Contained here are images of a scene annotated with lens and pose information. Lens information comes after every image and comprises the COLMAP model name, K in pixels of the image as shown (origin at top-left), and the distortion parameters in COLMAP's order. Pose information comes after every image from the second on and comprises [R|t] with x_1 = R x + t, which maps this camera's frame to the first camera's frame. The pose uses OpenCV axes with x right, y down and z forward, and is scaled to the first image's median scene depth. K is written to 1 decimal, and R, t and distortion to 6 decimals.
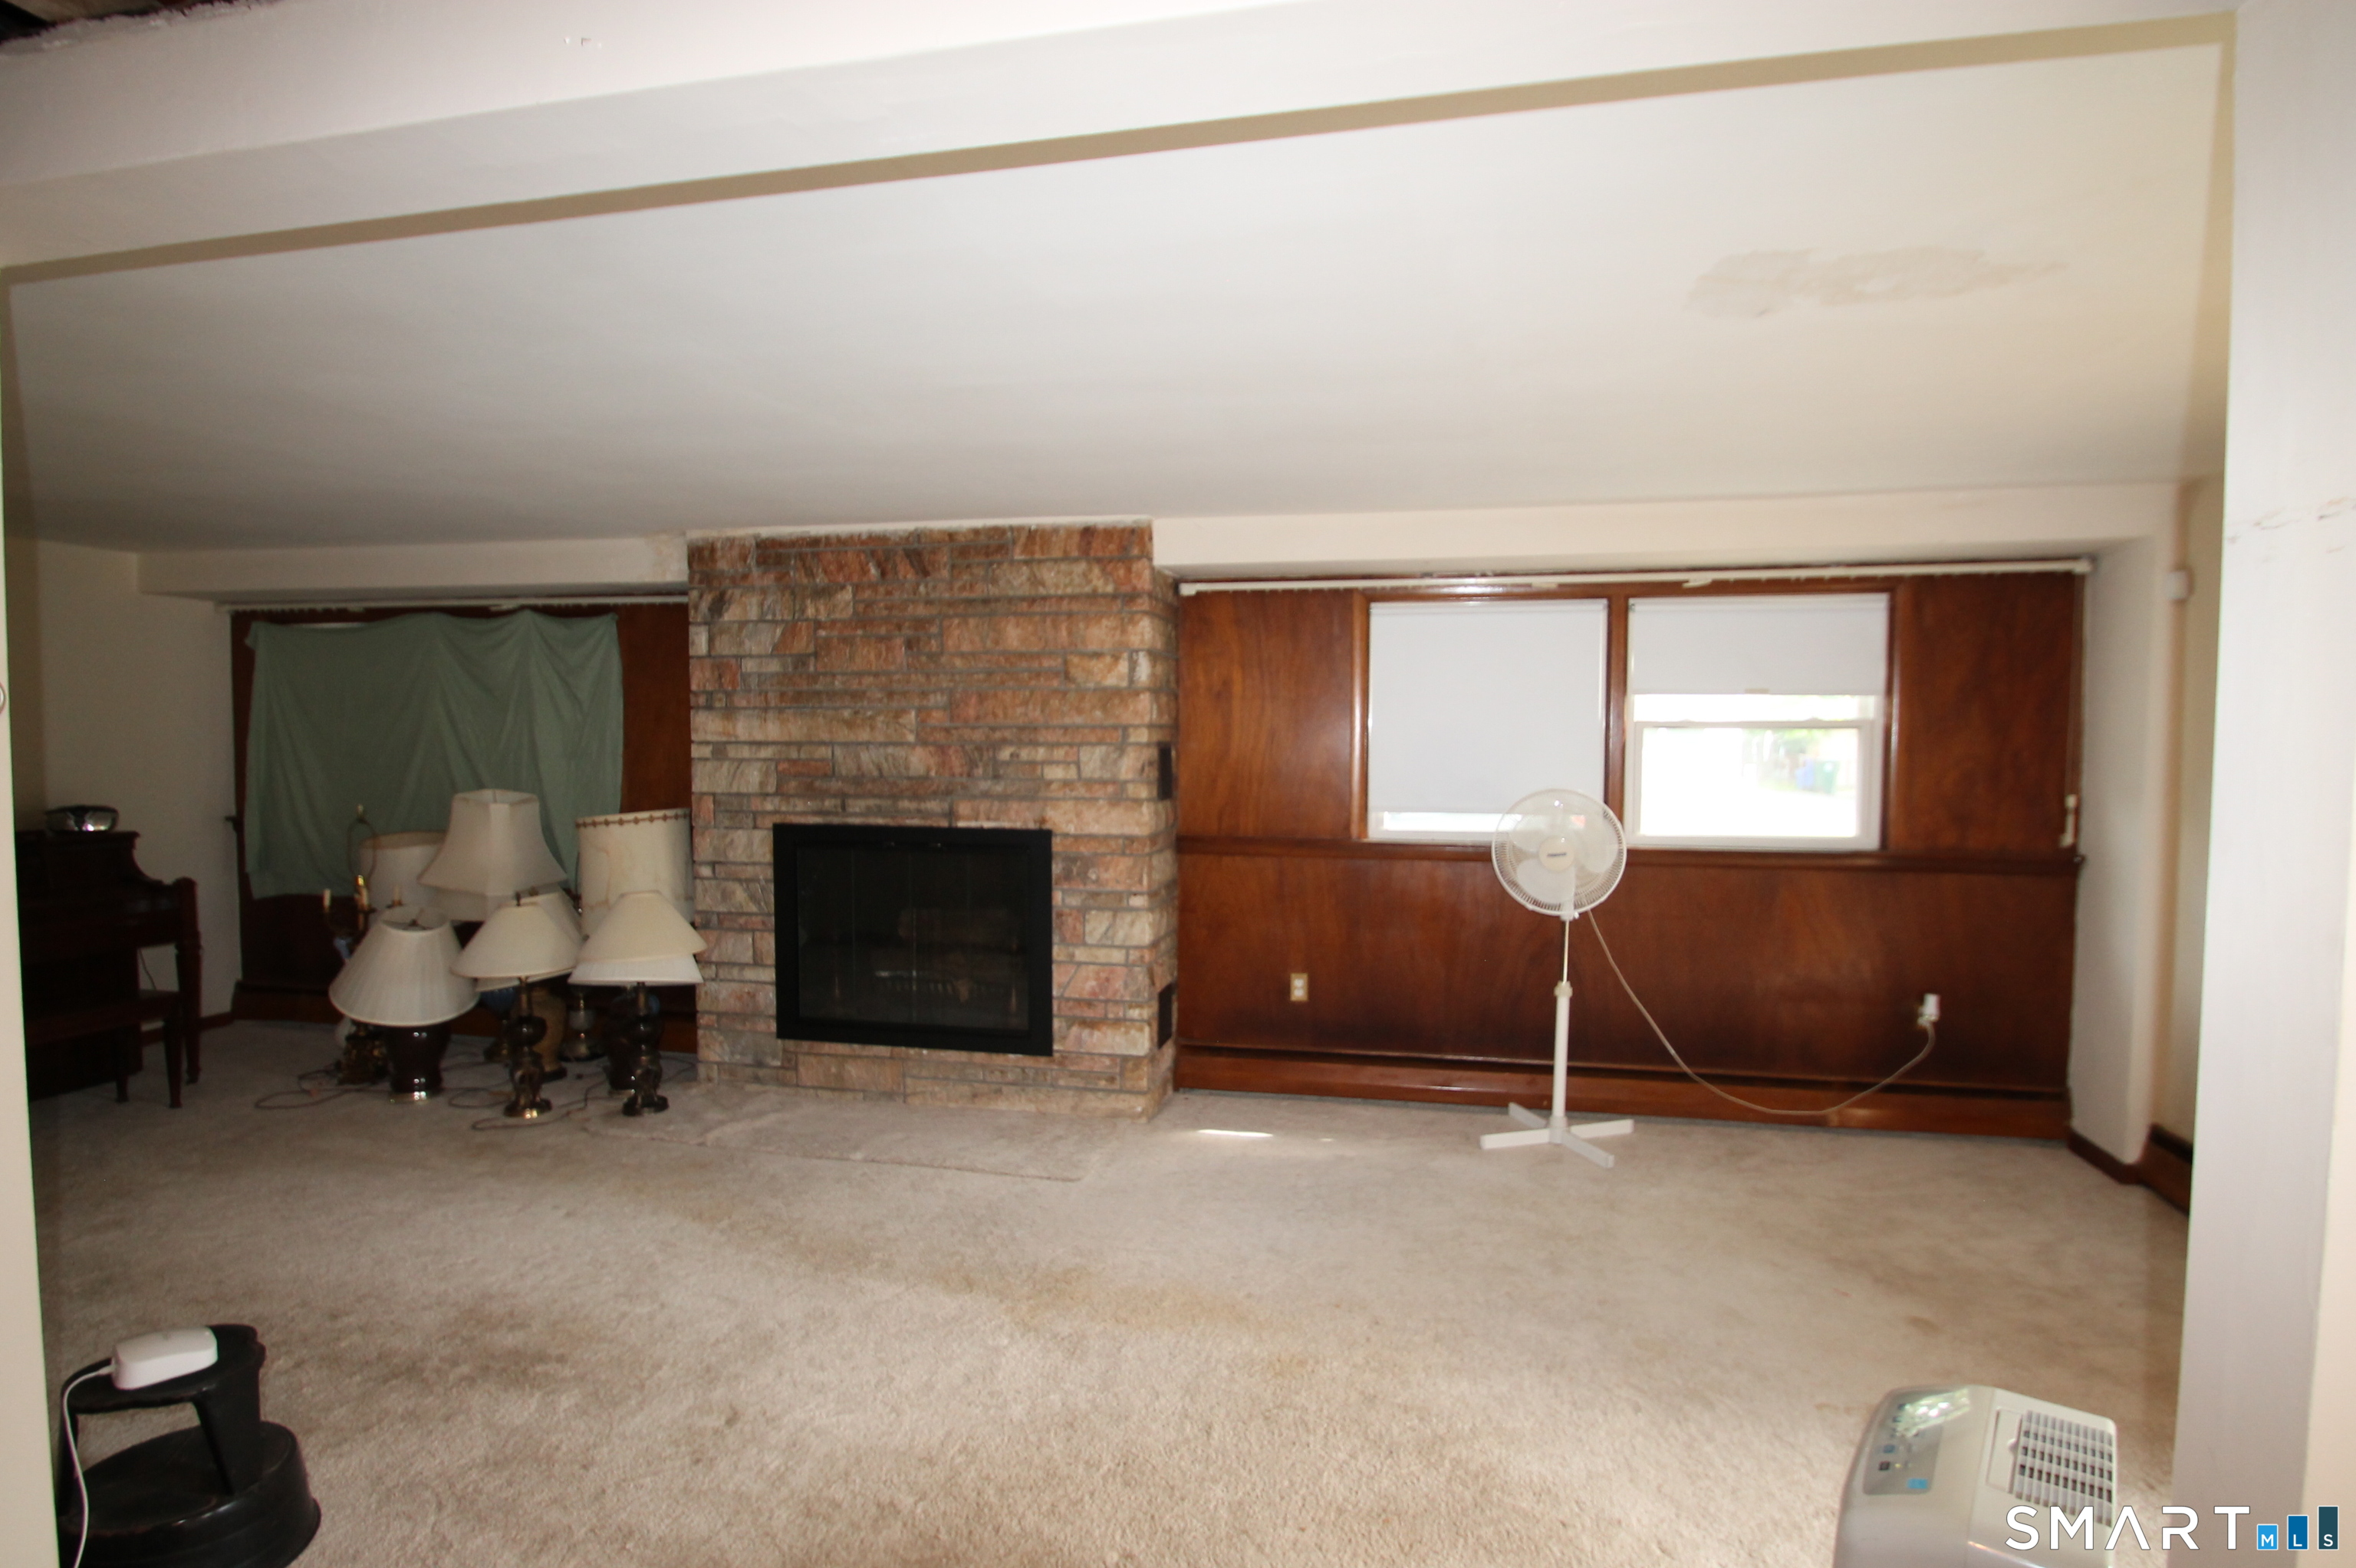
lens RADIAL K [[1214.0, 0, 1166.1], [0, 1214.0, 793.0], [0, 0, 1]] dist [-0.005797, -0.001428]
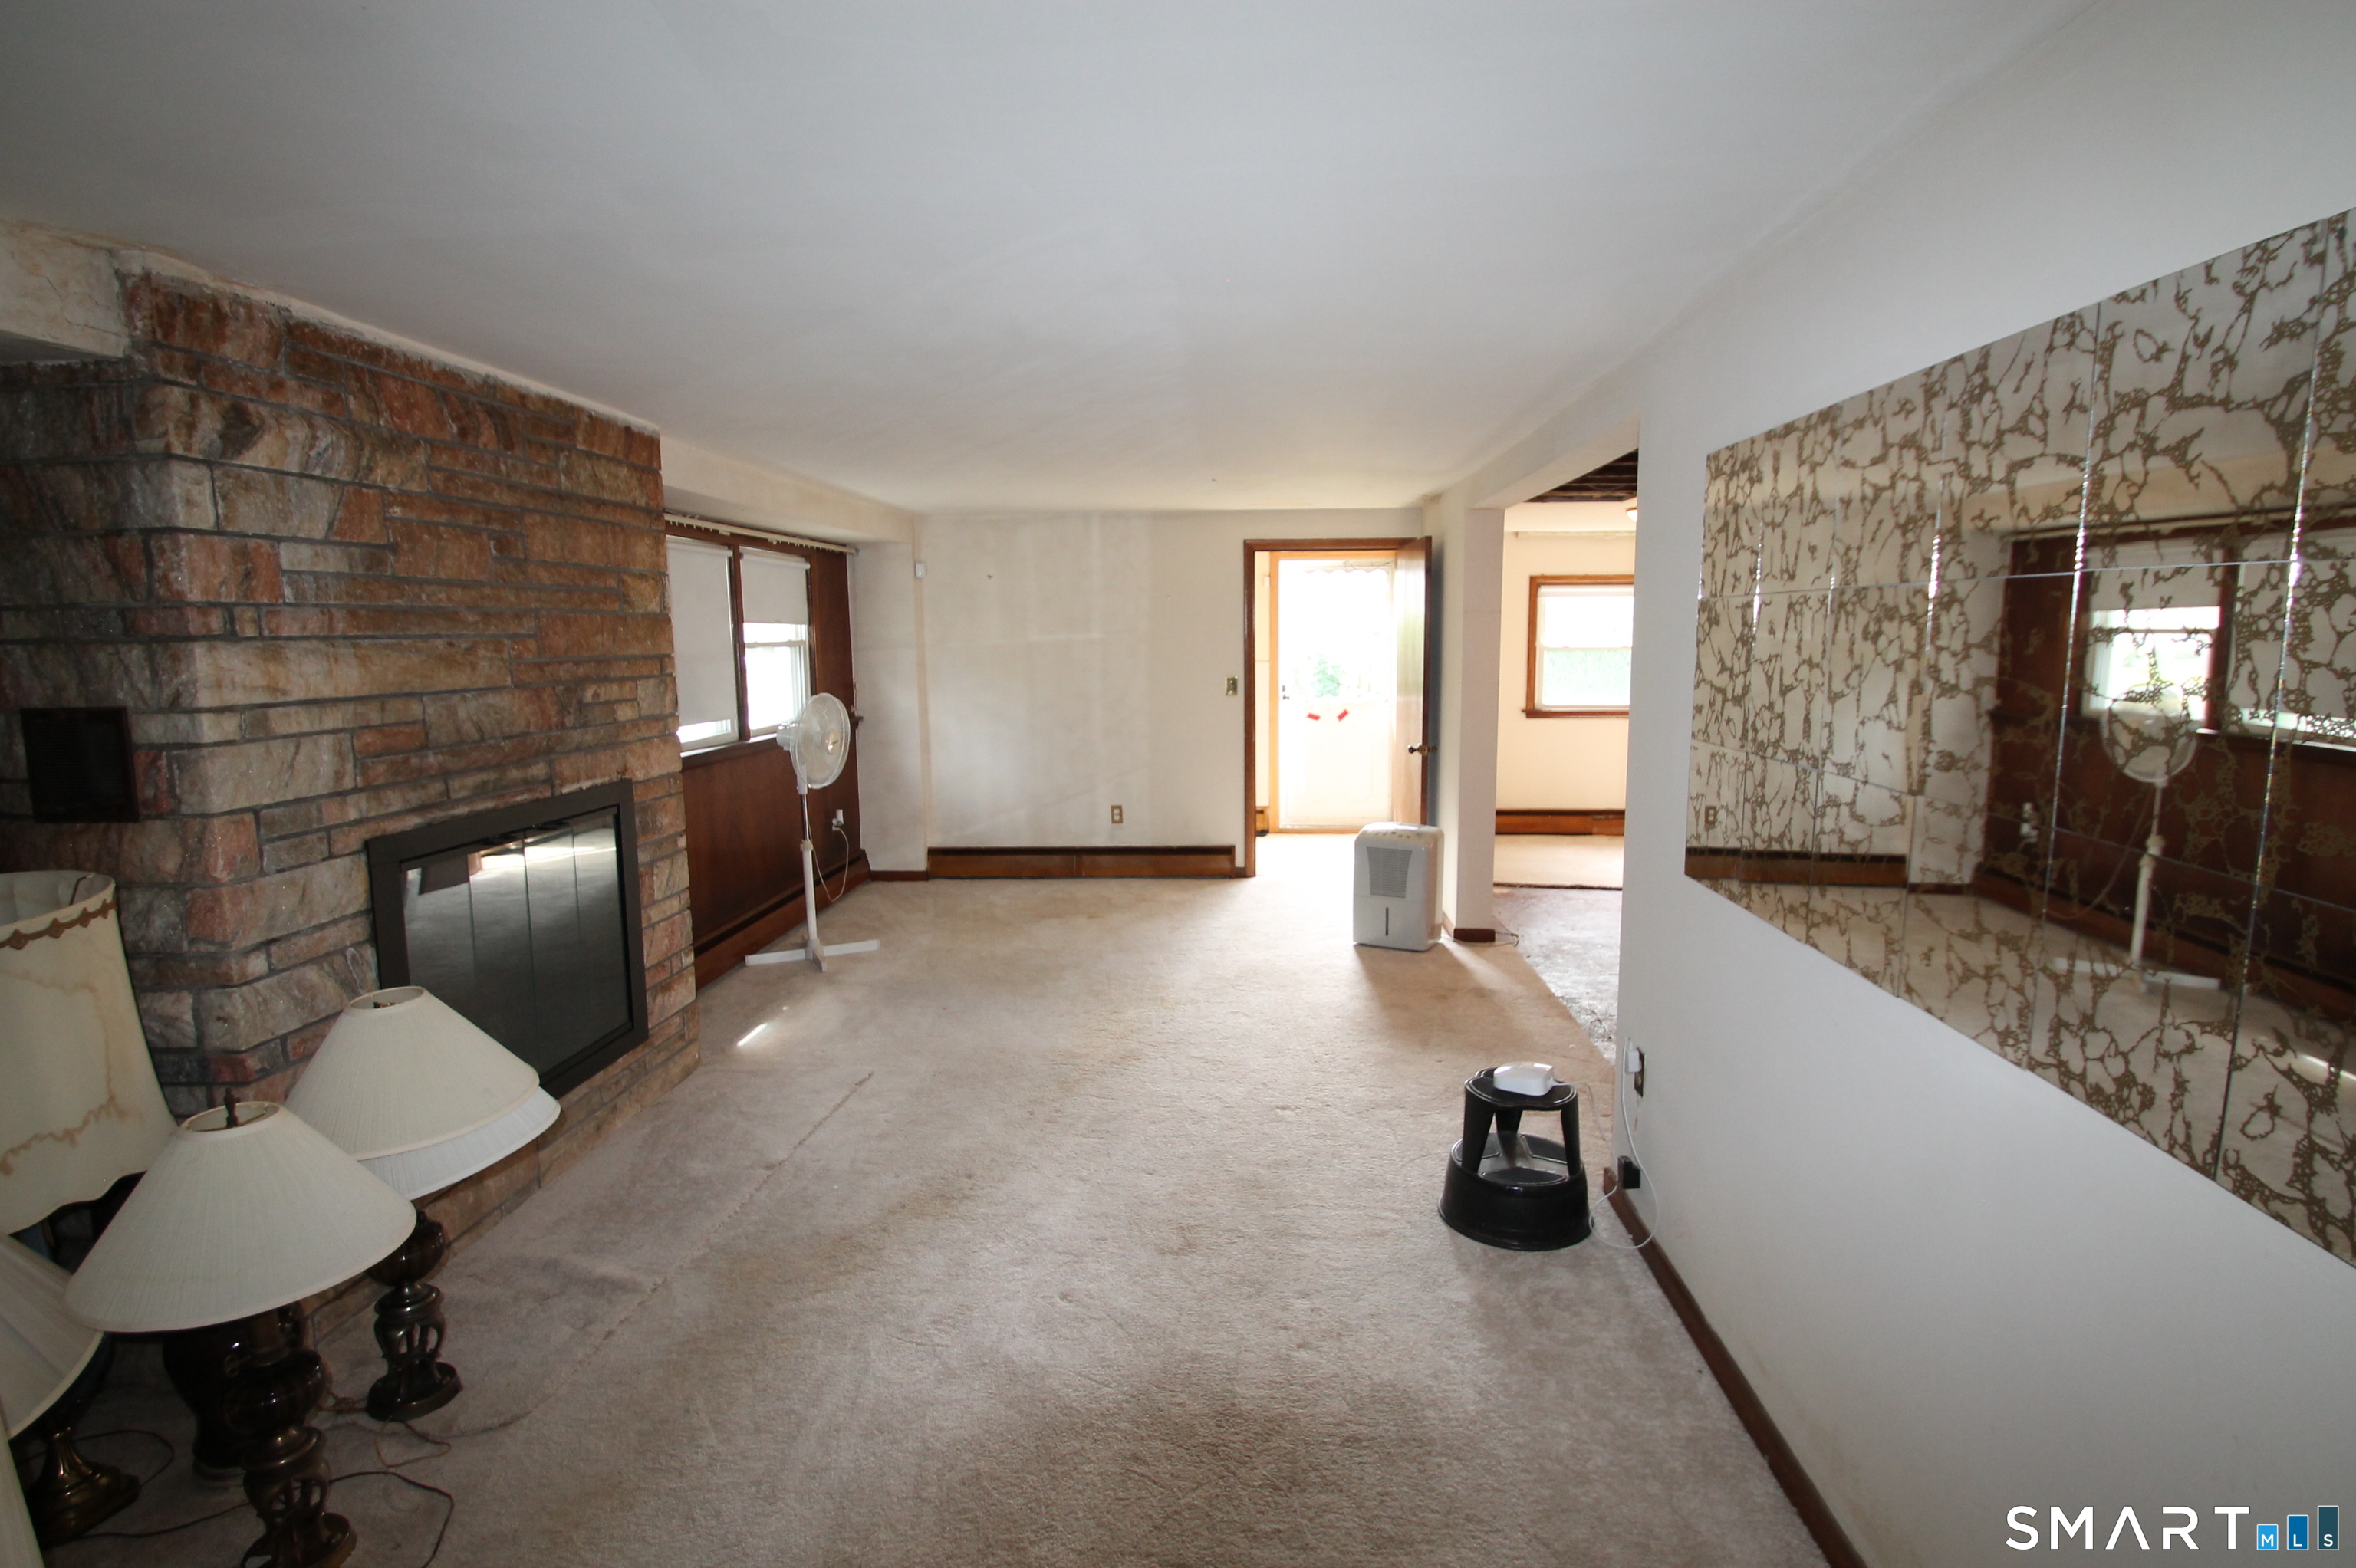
lens RADIAL K [[1214.0, 0, 1181.6], [0, 1214.0, 786.4], [0, 0, 1]] dist [-0.005797, -0.001428]
pose [[-0.149142, -0.126856, 0.980645, -0.954716], [0.052491, 0.989323, 0.135962, -0.058540], [-0.987422, 0.071753, -0.140891, 0.712732]]
